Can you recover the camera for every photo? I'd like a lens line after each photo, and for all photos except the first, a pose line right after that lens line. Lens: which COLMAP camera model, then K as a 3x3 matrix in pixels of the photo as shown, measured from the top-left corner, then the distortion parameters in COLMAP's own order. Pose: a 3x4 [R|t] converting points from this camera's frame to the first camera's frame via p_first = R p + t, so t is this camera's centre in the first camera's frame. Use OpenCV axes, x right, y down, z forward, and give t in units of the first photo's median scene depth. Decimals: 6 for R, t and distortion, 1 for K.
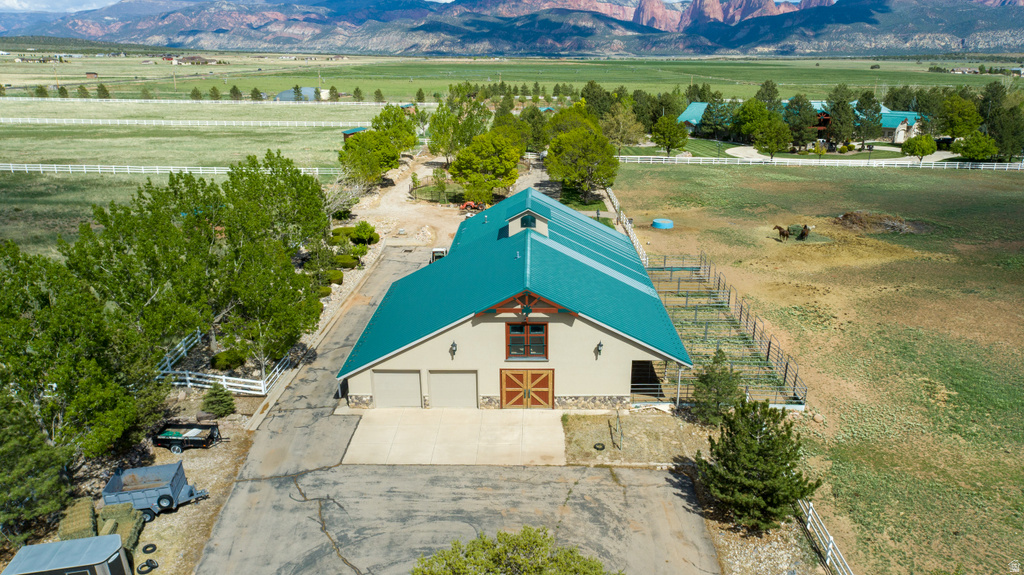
lens RADIAL K [[703.3, 0, 512.0], [0, 703.3, 287.5], [0, 0, 1]] dist [-0.005568, 0.005258]
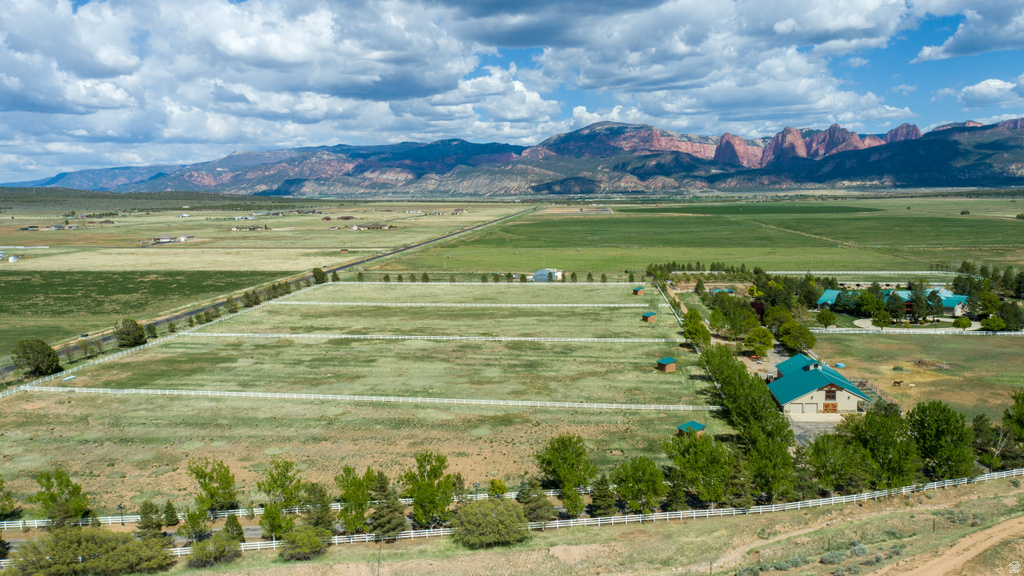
lens RADIAL K [[724.5, 0, 512.0], [0, 724.5, 288.0], [0, 0, 1]] dist [-0.005270, 0.004226]
pose [[0.994034, -0.011978, -0.108407, -0.410814], [-0.008325, 0.982718, -0.184922, 0.076960], [0.108749, 0.184722, 0.976756, -1.041370]]
